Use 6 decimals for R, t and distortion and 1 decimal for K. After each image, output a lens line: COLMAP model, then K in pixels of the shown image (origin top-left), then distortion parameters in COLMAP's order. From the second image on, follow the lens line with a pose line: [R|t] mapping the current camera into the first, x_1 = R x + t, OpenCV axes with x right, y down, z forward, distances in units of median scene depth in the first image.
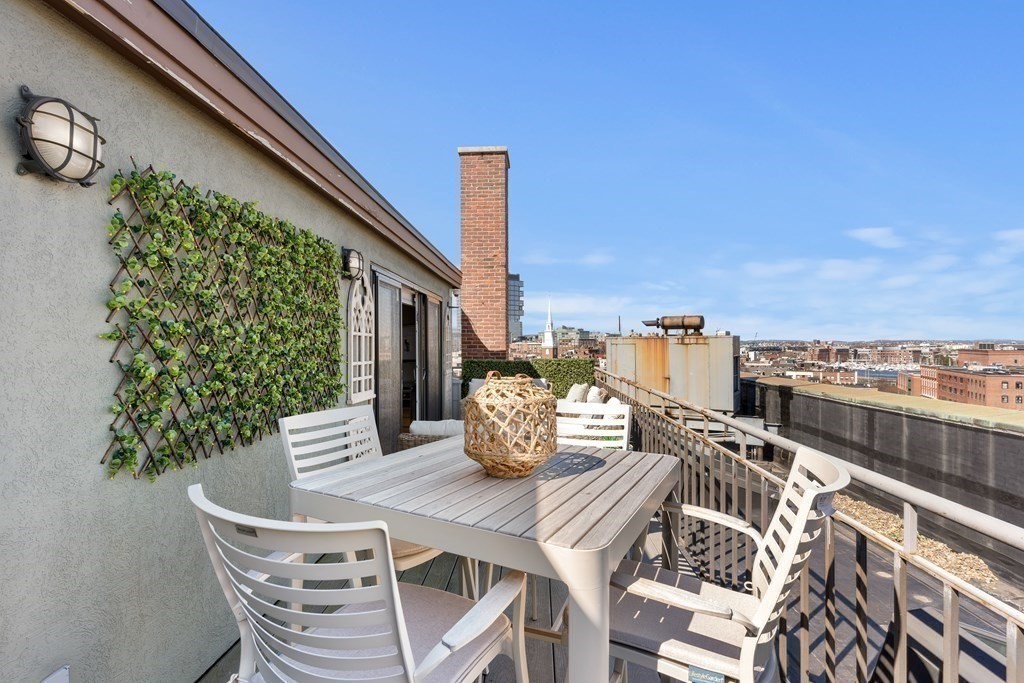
lens RADIAL K [[488.1, 0, 513.9], [0, 488.1, 346.6], [0, 0, 1]] dist [0.003563, 0.000068]
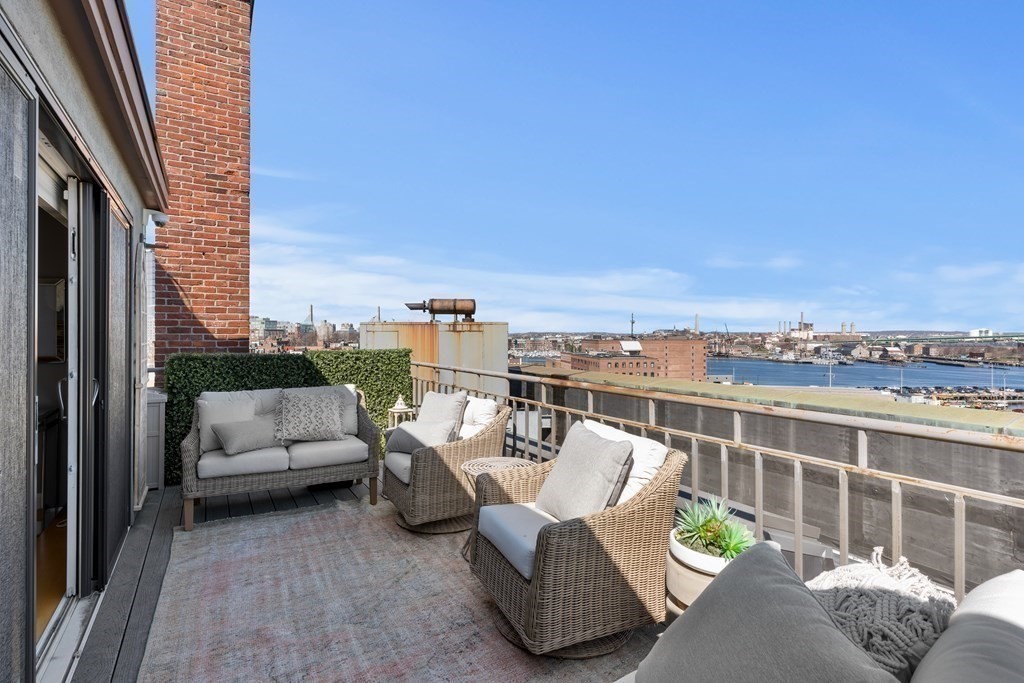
lens RADIAL K [[488.1, 0, 506.2], [0, 488.1, 332.1], [0, 0, 1]] dist [0.003563, 0.000068]
pose [[0.827229, 0.005044, 0.561843, -0.060364], [0.001603, 0.999934, -0.011338, 0.005651], [-0.561863, 0.010280, 0.827166, 0.226471]]
